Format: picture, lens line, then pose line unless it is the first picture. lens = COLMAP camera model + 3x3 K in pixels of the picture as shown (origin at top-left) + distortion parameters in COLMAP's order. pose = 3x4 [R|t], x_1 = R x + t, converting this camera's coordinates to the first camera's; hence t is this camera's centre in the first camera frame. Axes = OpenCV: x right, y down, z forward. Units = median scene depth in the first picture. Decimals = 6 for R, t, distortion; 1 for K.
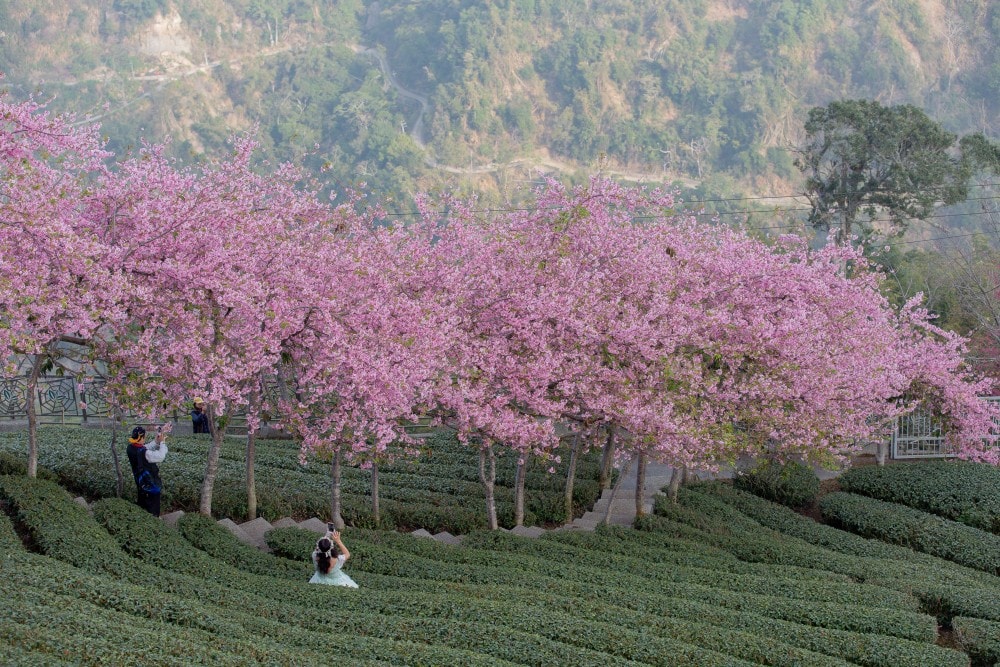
lens RADIAL K [[2501.4, 0, 500.0], [0, 2501.4, 333.5], [0, 0, 1]] dist [0.049238, -0.411198]
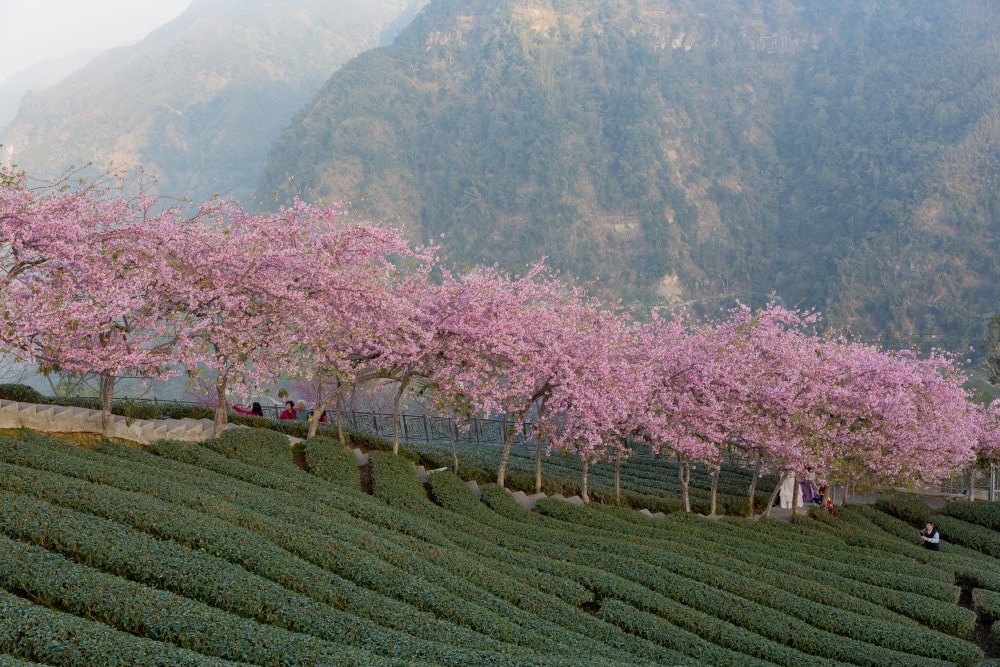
lens RADIAL K [[1257.6, 0, 500.0], [0, 1257.6, 333.5], [0, 0, 1]] dist [0.011758, 0.051483]
pose [[0.960194, 0.035319, -0.277093, 0.098228], [-0.059609, 0.995032, -0.079733, 0.033454], [0.272901, 0.093076, 0.957529, 0.161253]]
